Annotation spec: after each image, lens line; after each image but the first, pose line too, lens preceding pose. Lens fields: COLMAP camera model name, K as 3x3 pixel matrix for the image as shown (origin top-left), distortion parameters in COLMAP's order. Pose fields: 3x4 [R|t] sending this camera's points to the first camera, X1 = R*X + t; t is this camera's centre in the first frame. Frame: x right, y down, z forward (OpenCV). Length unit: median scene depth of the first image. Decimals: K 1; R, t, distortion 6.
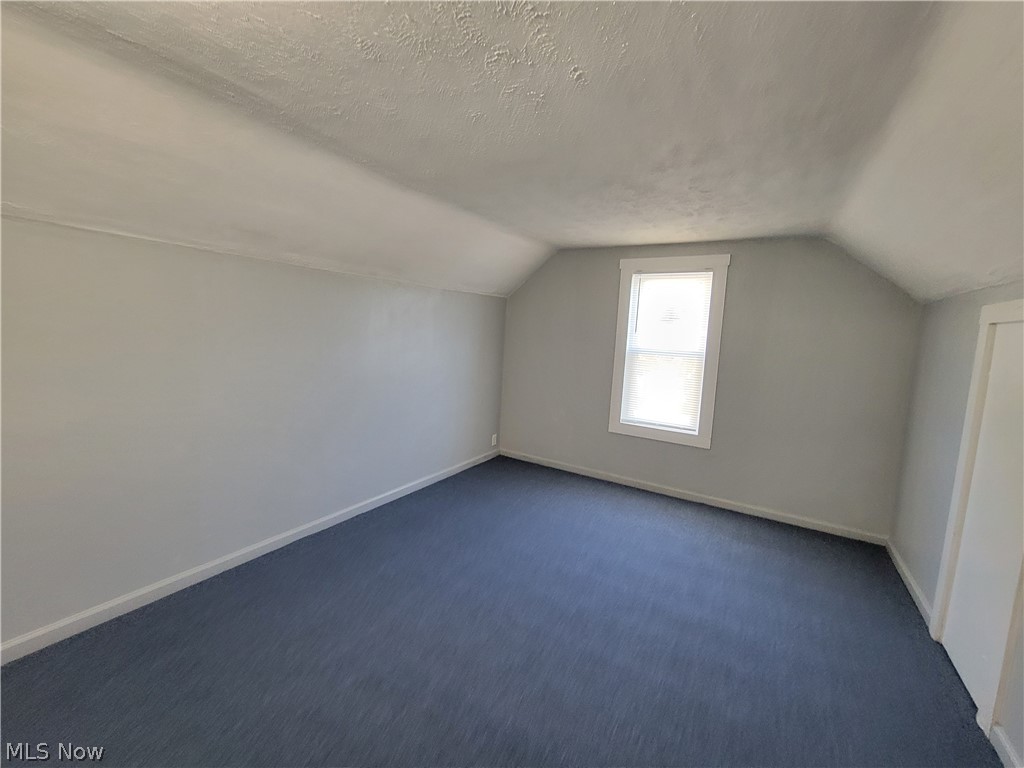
lens RADIAL K [[422.4, 0, 507.6], [0, 422.4, 379.6], [0, 0, 1]] dist [0.002648, 0.000158]
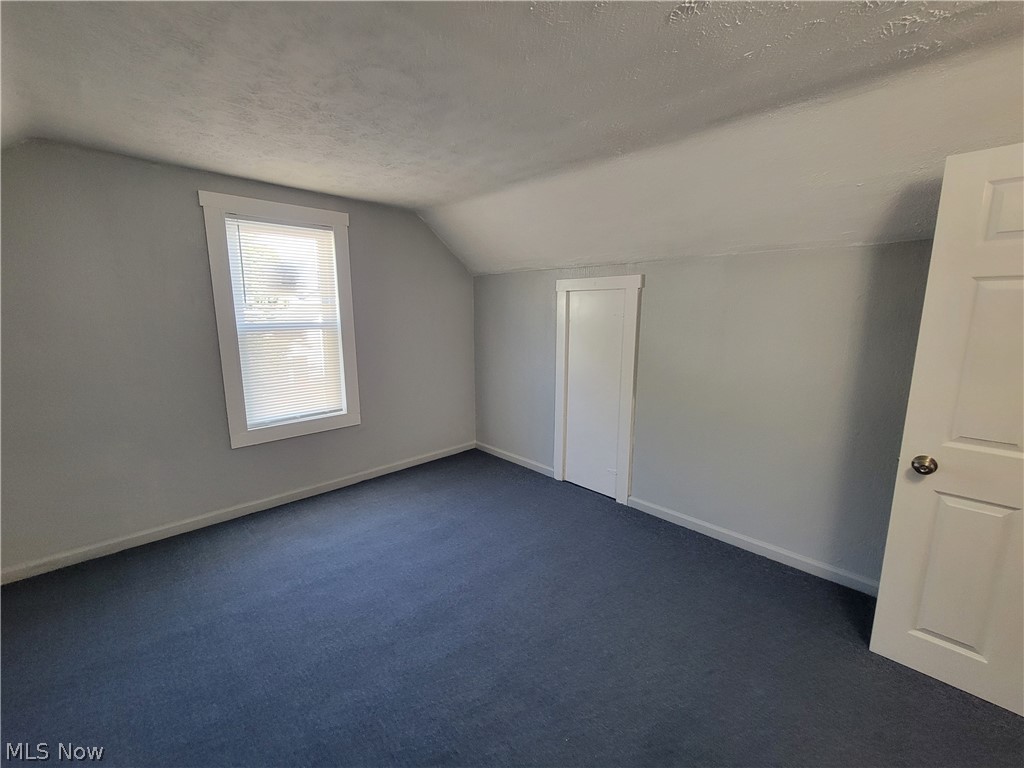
lens RADIAL K [[422.4, 0, 507.6], [0, 422.4, 379.6], [0, 0, 1]] dist [0.002648, 0.000158]
pose [[0.253577, -0.210822, 0.944062, -0.314970], [0.121791, 0.975153, 0.185052, -0.068565], [-0.959618, 0.068053, 0.272952, 0.418311]]
